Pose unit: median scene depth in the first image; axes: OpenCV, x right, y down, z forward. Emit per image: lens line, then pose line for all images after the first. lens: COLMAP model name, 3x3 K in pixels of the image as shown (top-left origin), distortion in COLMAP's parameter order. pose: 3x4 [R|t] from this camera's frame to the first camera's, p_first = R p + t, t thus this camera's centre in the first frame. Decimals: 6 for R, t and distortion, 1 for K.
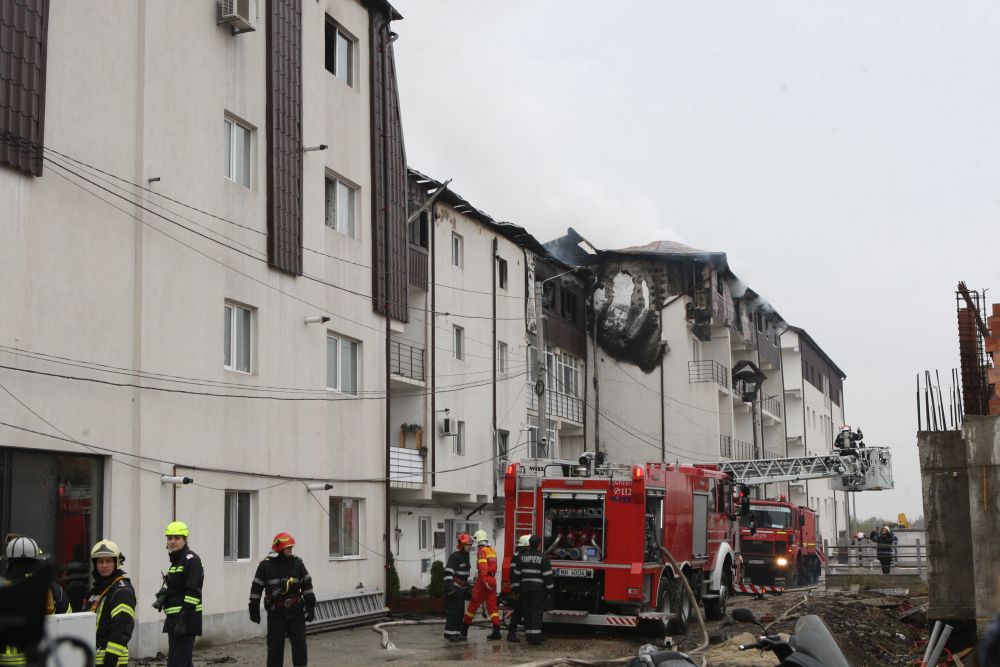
lens RADIAL K [[1394.7, 0, 500.0], [0, 1394.7, 333.5], [0, 0, 1]] dist [-0.025805, -0.038008]
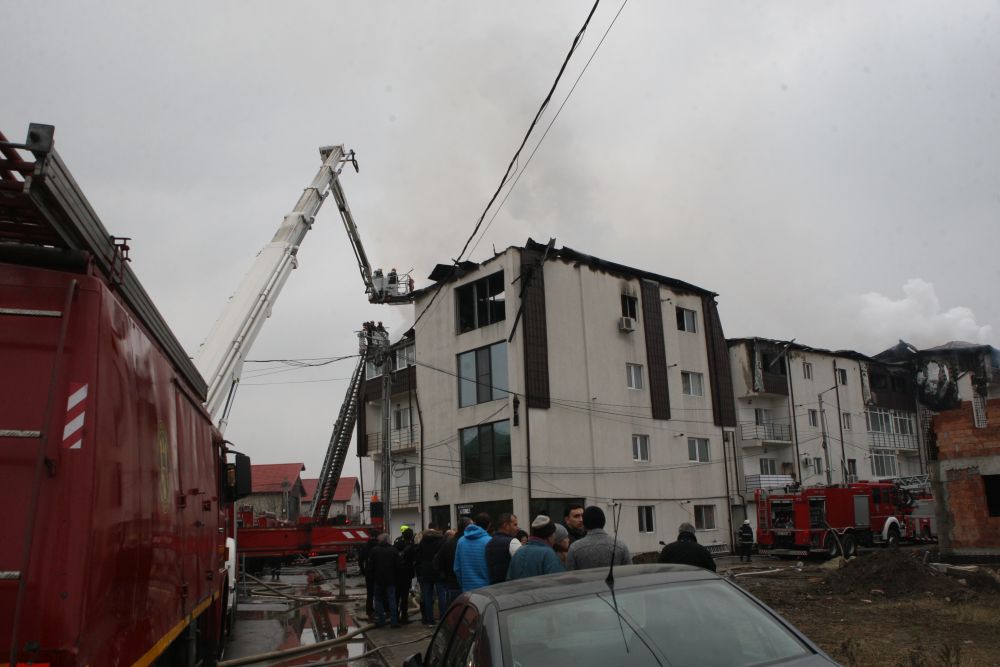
lens RADIAL K [[866.8, 0, 500.2], [0, 866.8, 380.0], [0, 0, 1]] dist [-0.058116, 0.000102]
pose [[0.855717, -0.112724, -0.505017, 0.228833], [0.105299, 0.993496, -0.043336, -0.044249], [0.506617, -0.016094, 0.862021, -0.293042]]
